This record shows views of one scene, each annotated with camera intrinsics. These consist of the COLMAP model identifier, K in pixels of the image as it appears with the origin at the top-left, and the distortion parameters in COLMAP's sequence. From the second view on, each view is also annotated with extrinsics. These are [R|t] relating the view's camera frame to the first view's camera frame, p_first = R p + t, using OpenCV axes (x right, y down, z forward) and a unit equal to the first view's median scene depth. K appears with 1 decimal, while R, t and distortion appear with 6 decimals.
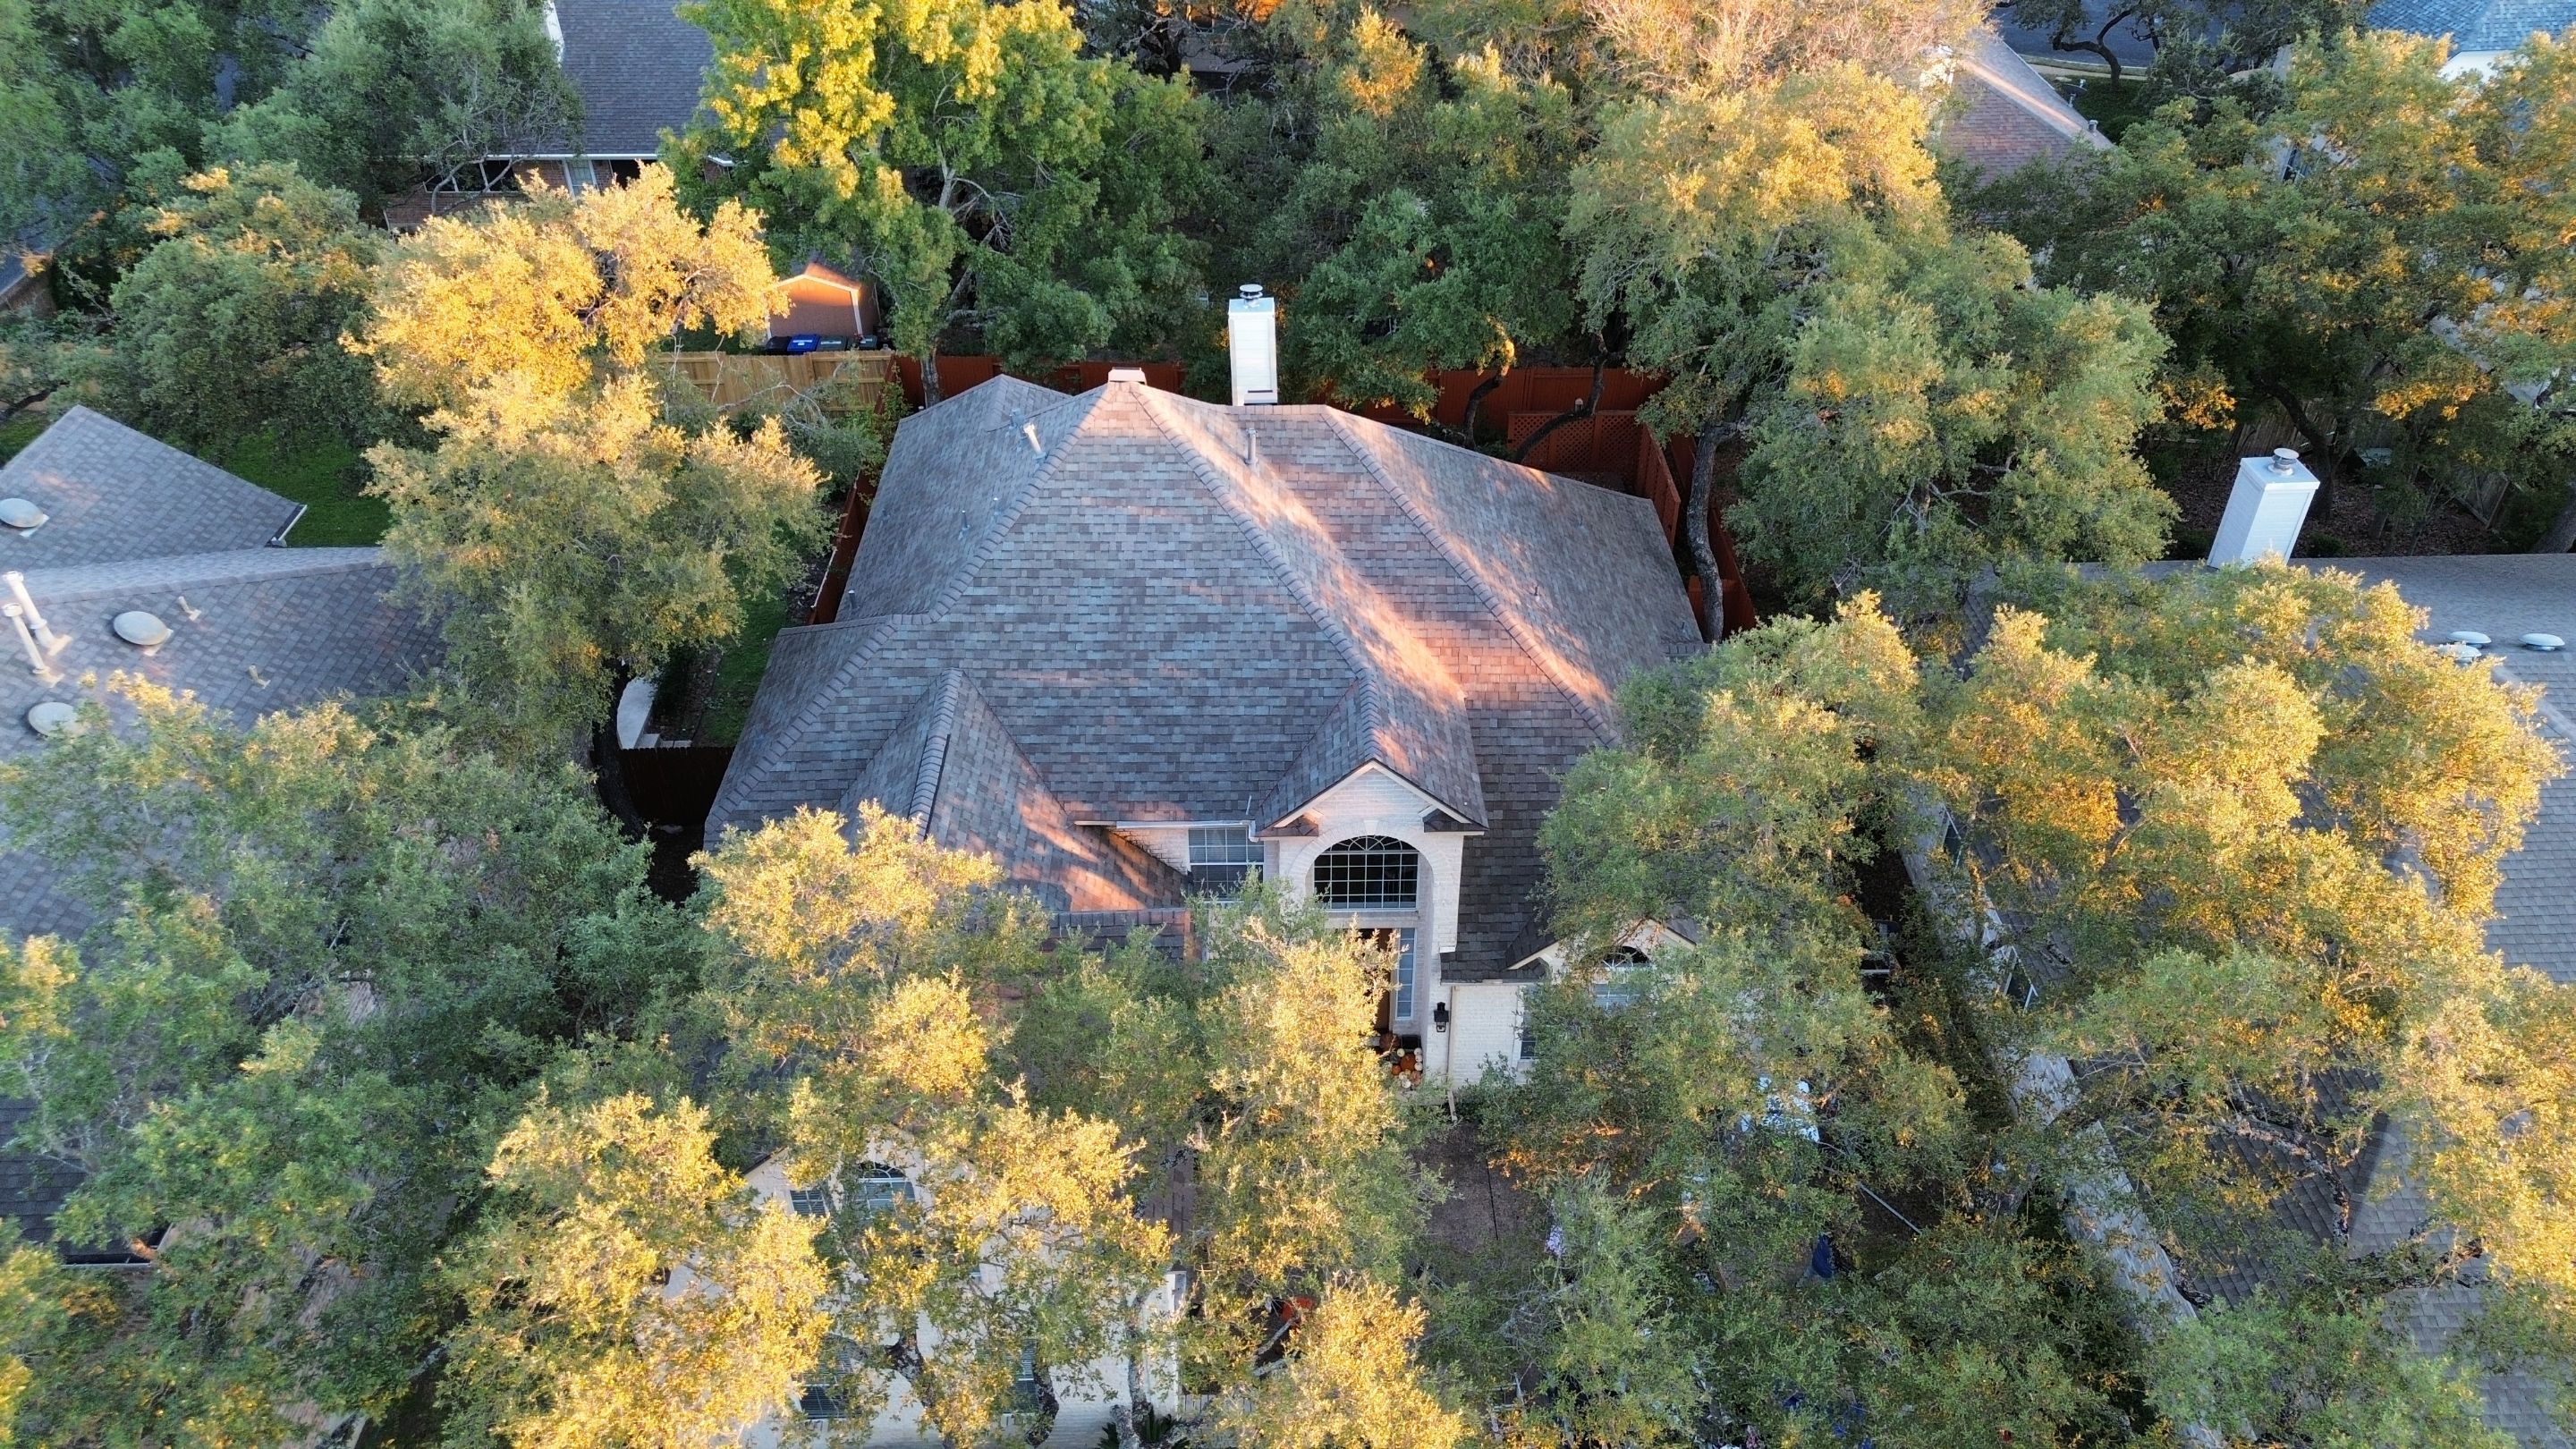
lens RADIAL K [[1820.4, 0, 1290.7], [0, 1820.4, 718.8], [0, 0, 1]] dist [0.062503, -0.054792]
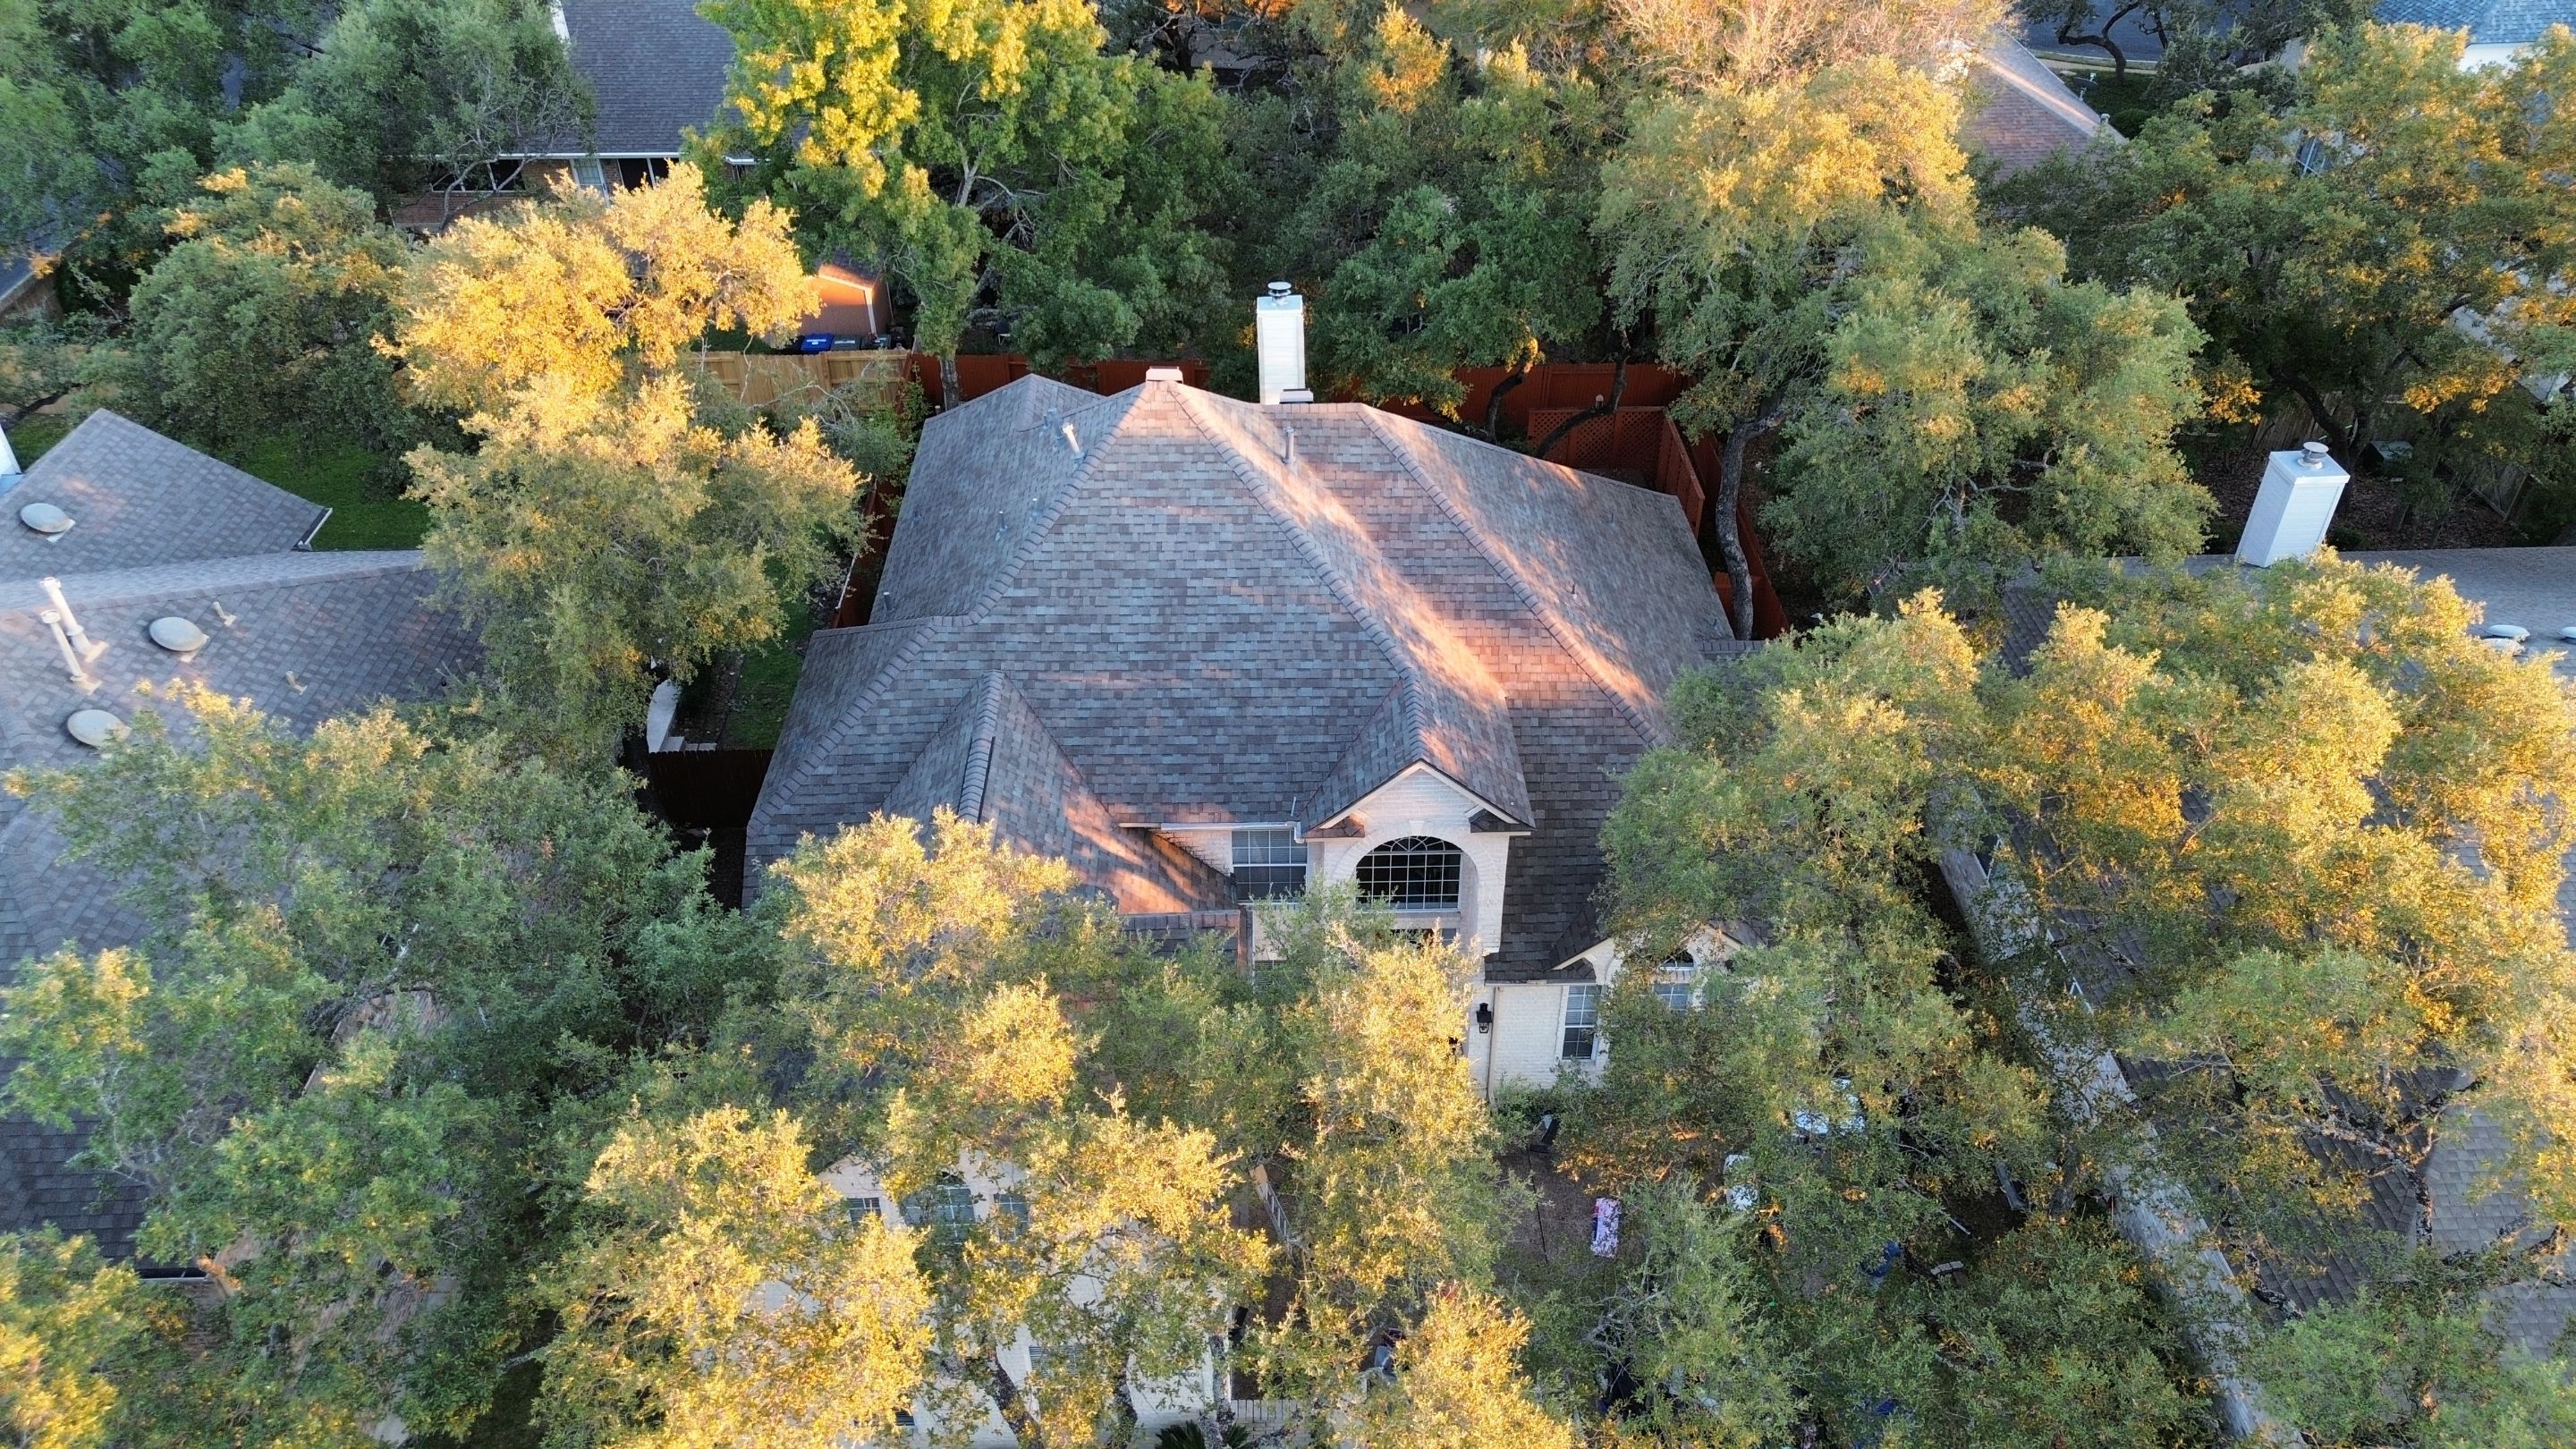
lens RADIAL K [[1820.4, 0, 1290.7], [0, 1820.4, 719.0], [0, 0, 1]] dist [0.062503, -0.054792]
pose [[0.999961, -0.005335, 0.007080, -0.029877], [0.005321, 0.999984, 0.001994, -0.002183], [-0.007090, -0.001957, 0.999973, 0.005523]]
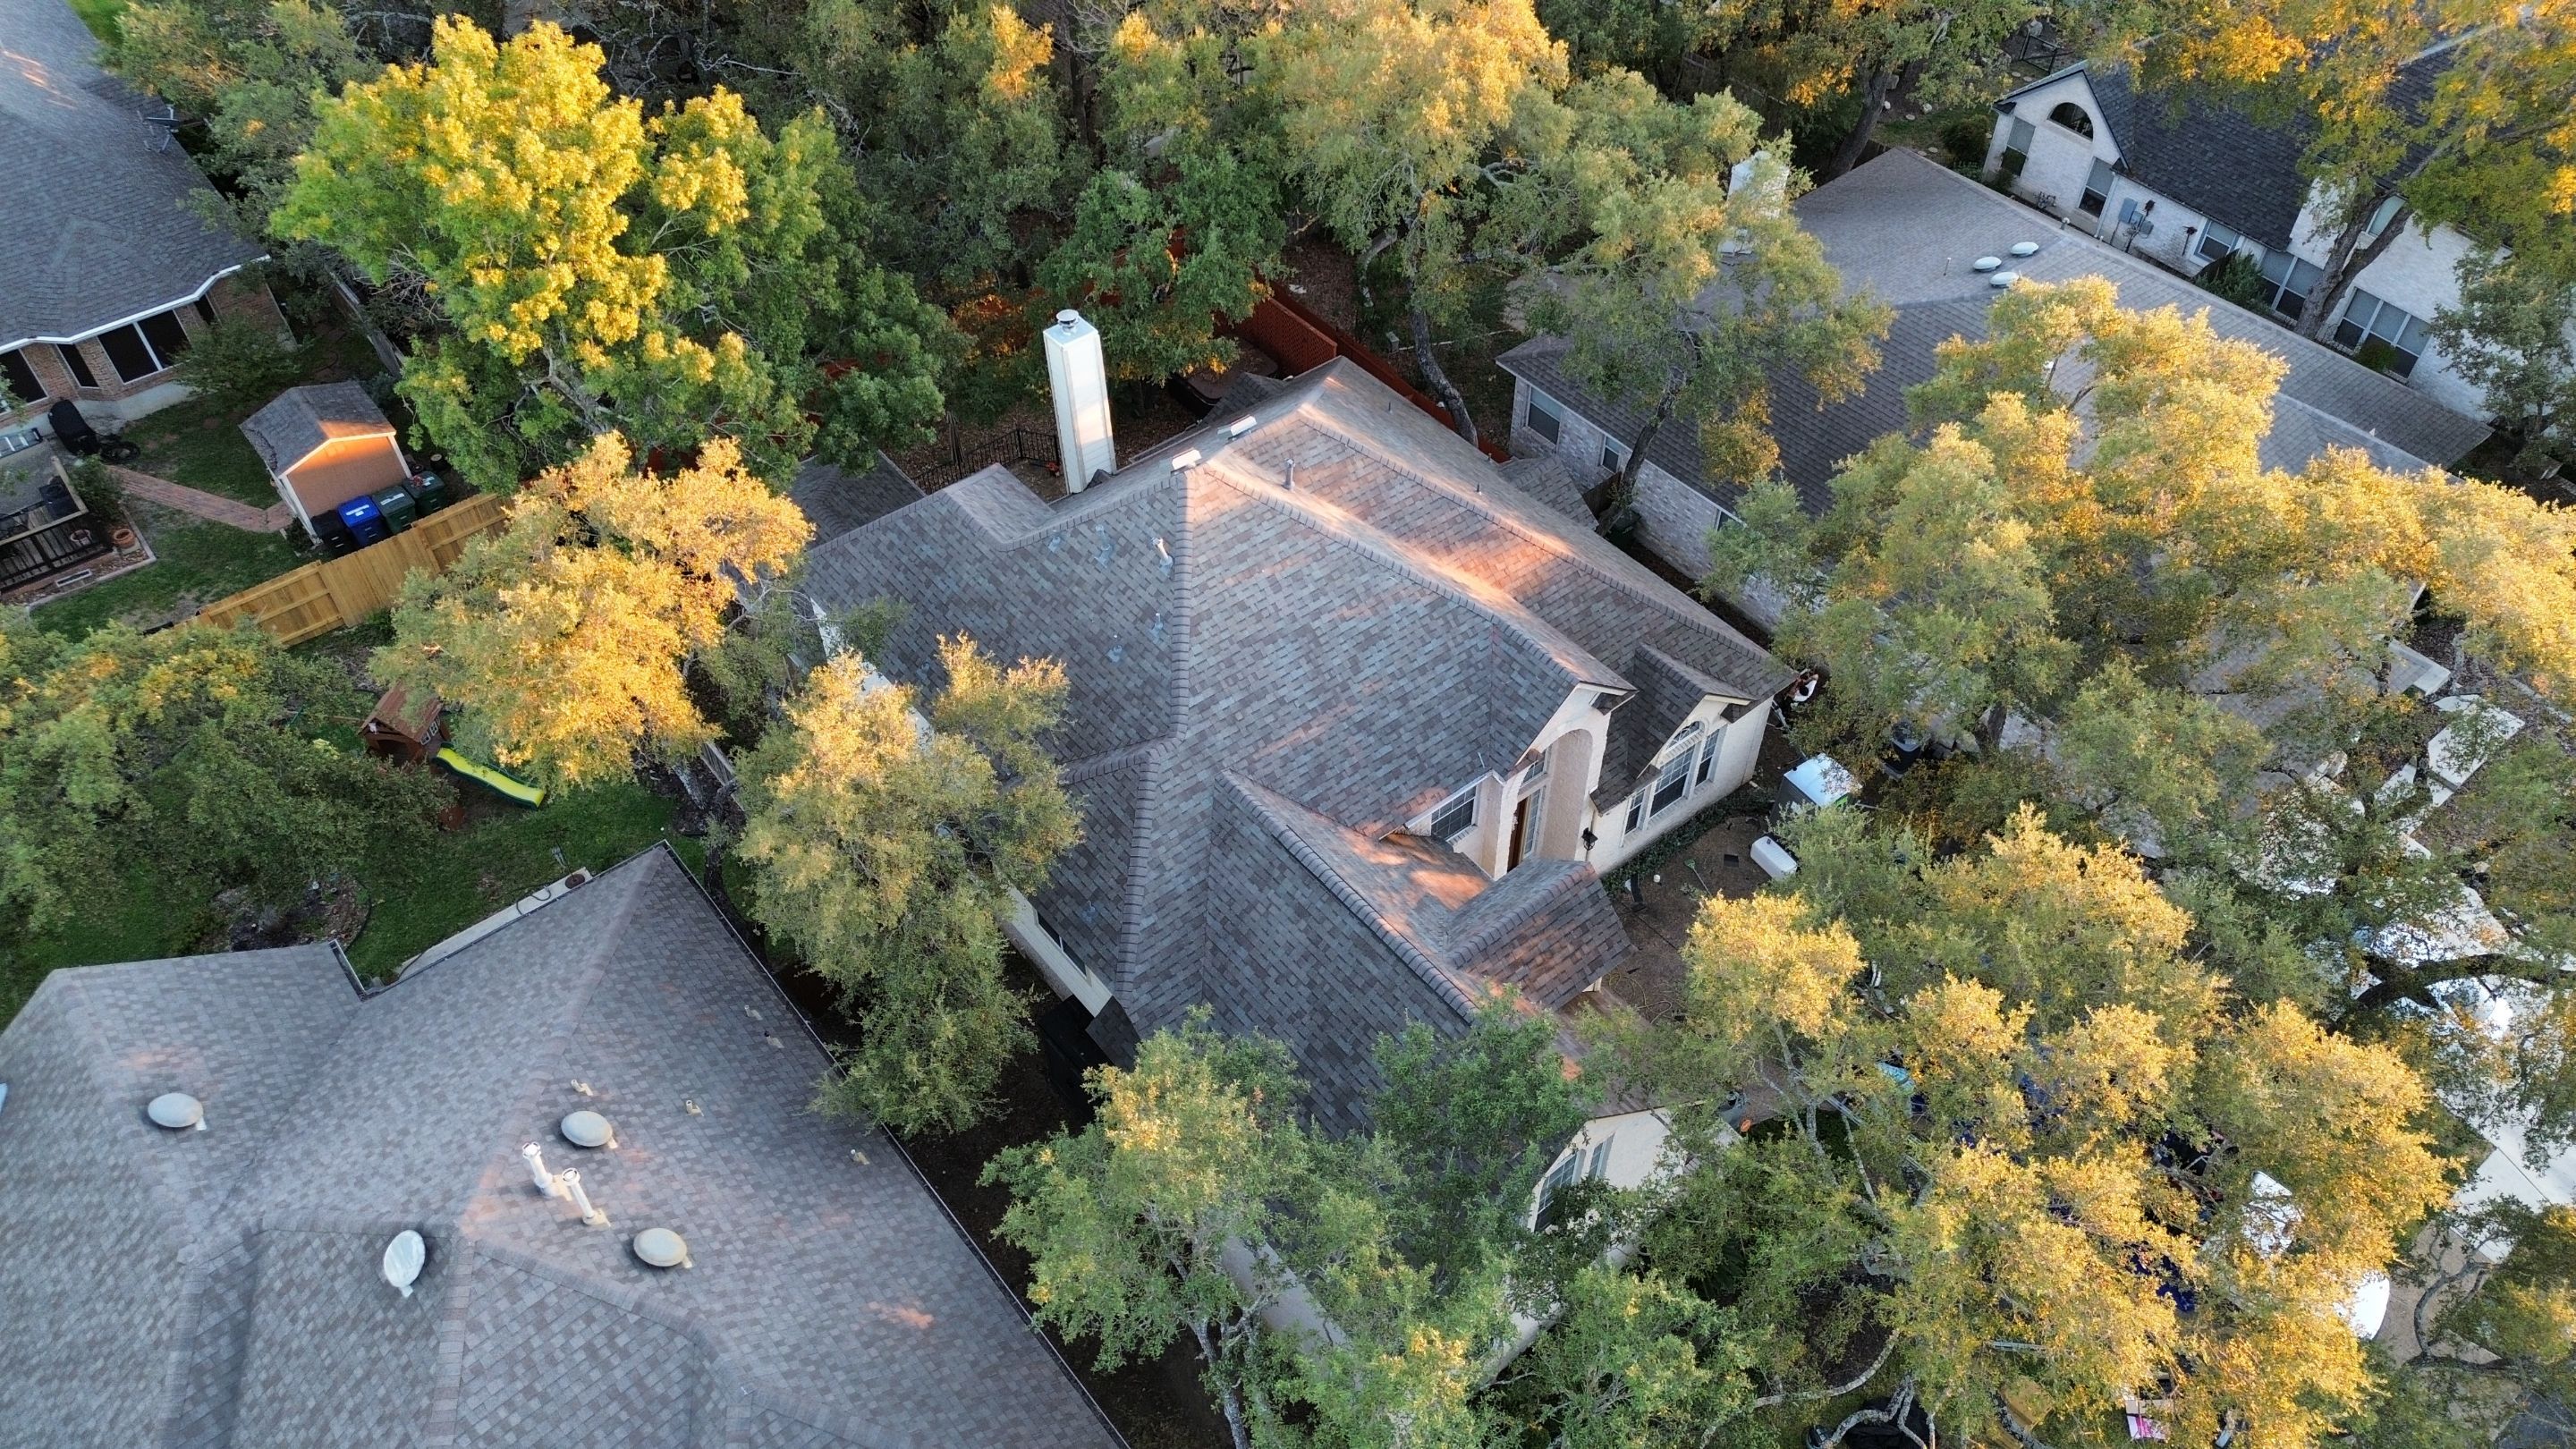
lens RADIAL K [[1820.4, 0, 1284.3], [0, 1820.4, 716.6], [0, 0, 1]] dist [0.062503, -0.054792]
pose [[0.788082, -0.445419, 0.424886, -0.590364], [0.369235, 0.894325, 0.252683, -0.311671], [-0.492536, -0.042253, 0.869266, 0.021474]]
